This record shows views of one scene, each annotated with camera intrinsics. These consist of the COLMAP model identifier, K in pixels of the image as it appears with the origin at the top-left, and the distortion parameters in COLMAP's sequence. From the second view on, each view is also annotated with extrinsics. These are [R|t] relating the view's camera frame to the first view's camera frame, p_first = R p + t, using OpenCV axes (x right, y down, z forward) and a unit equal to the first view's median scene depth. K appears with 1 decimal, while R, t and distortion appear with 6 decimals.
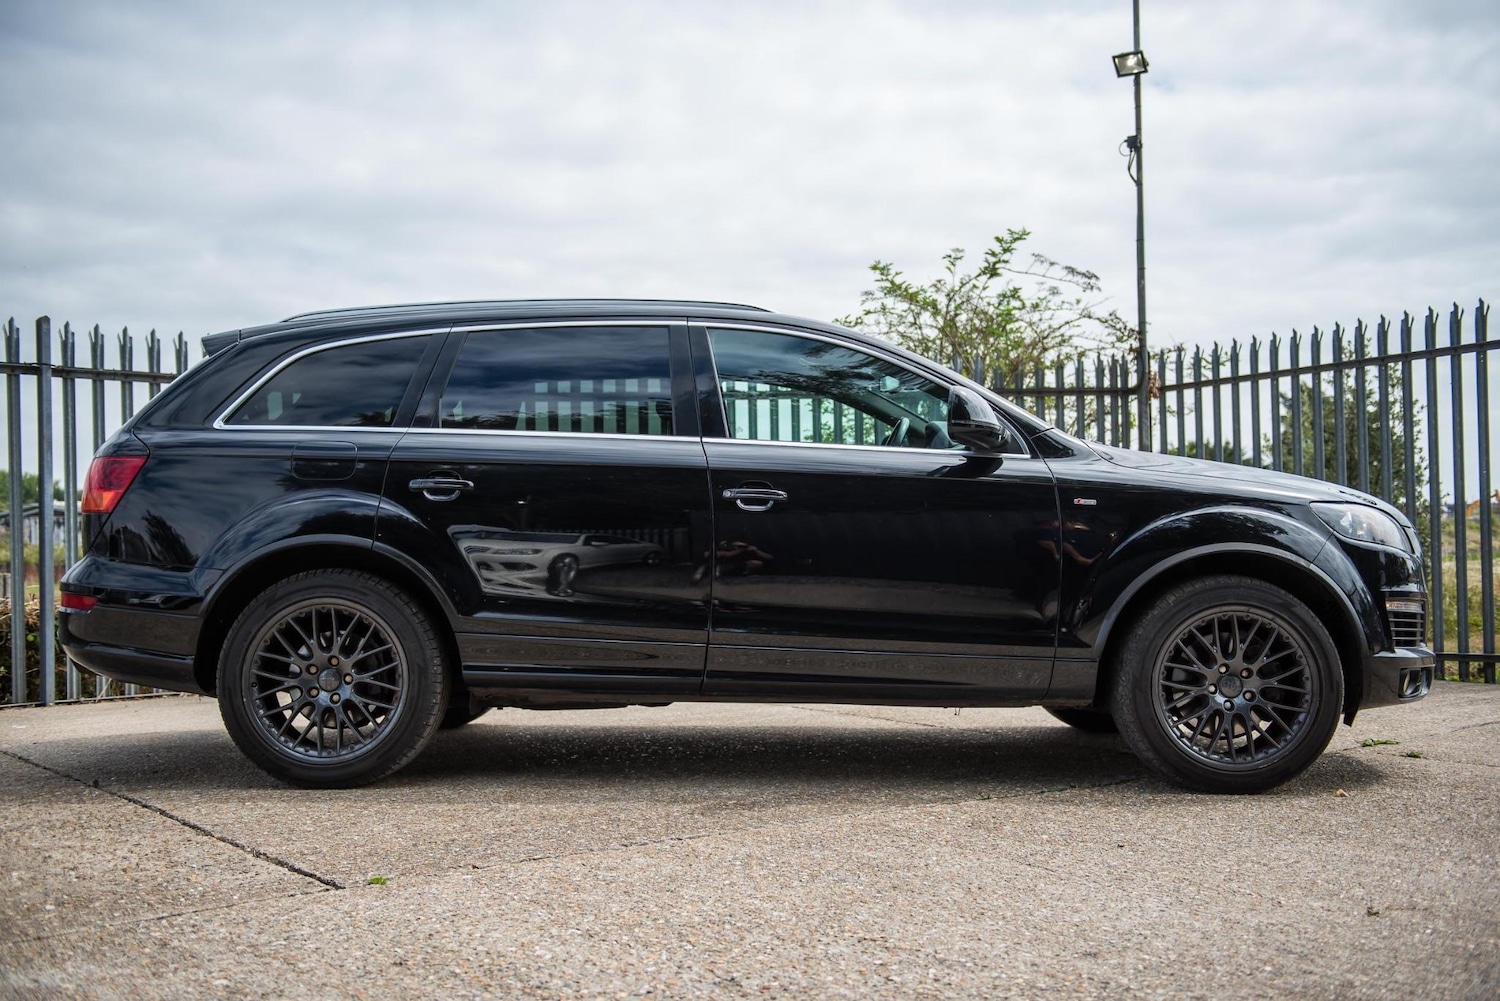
lens RADIAL K [[1496.2, 0, 750.0], [0, 1496.2, 500.5], [0, 0, 1]] dist [0.046541, 0.005020]
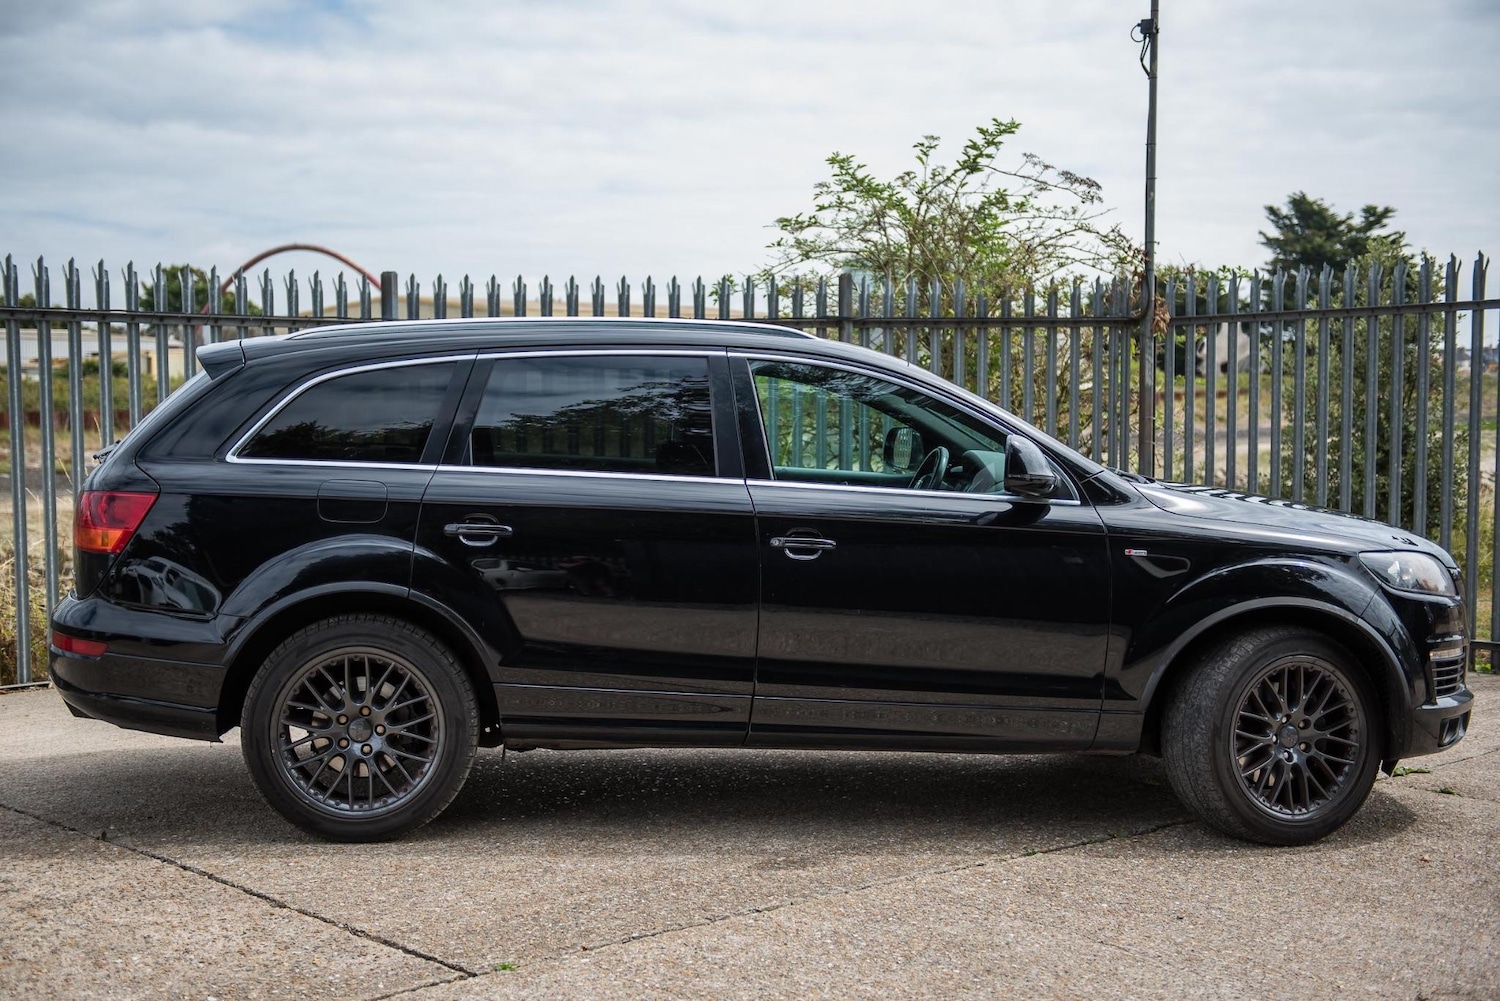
lens RADIAL K [[1970.0, 0, 726.1], [0, 1970.0, 501.6], [0, 0, 1]] dist [0.127938, 0.003957]
pose [[0.996953, 0.011147, 0.077201, -0.134197], [-0.017762, 0.996177, 0.085538, -0.129078], [-0.075953, -0.086649, 0.993339, -0.247506]]
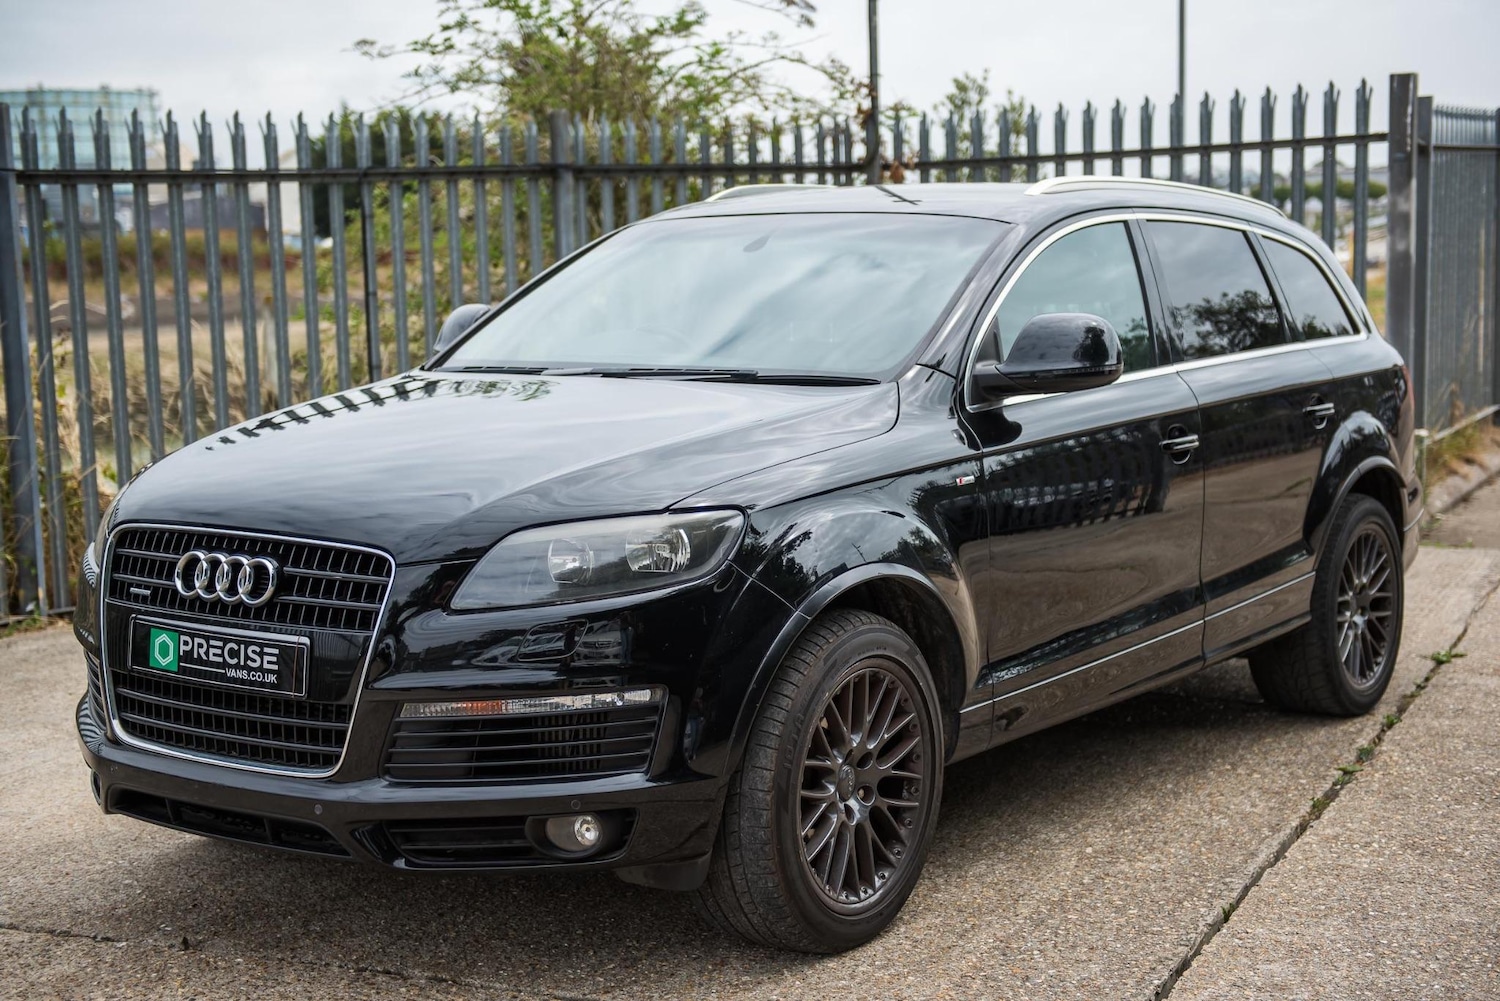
lens RADIAL K [[2194.0, 0, 772.0], [0, 2194.0, 499.5], [0, 0, 1]] dist [0.130692, 0.019719]
pose [[0.889703, -0.061425, 0.452389, -0.591809], [-0.002141, 0.990335, 0.138678, -0.124631], [-0.456535, -0.124351, 0.880973, 0.067394]]
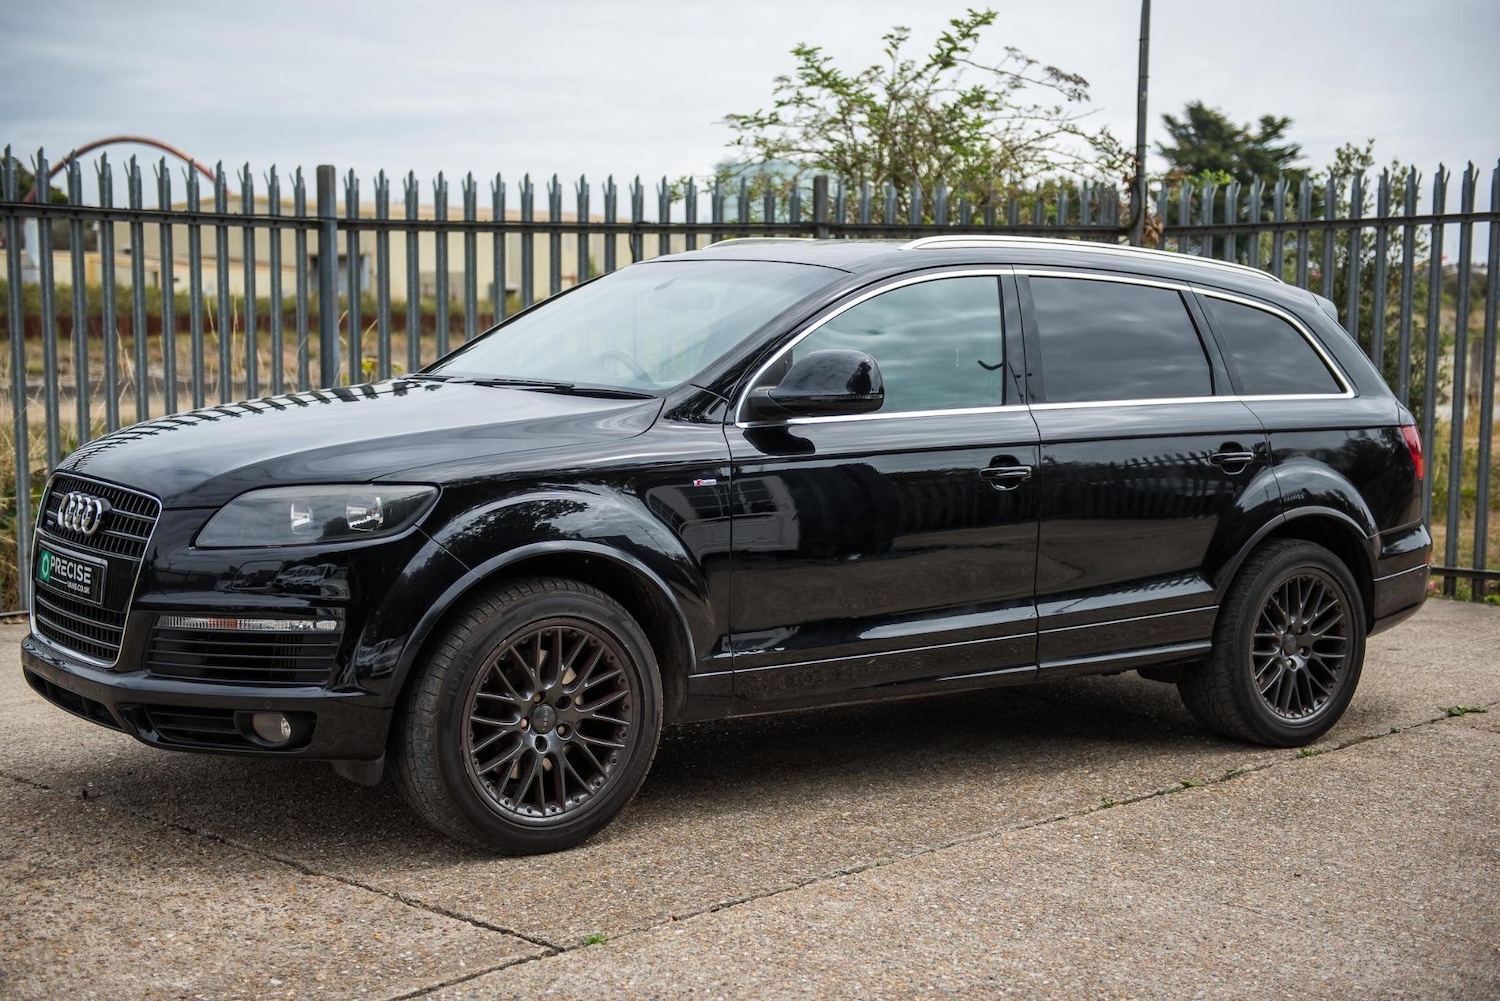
lens RADIAL K [[2080.7, 0, 750.0], [0, 2080.7, 500.5], [0, 0, 1]] dist [0.152719, -0.071237]
pose [[0.988048, 0.009827, 0.153832, -0.234605], [-0.028757, 0.992197, 0.121319, -0.123021], [-0.151439, -0.124292, 0.980621, -0.186362]]
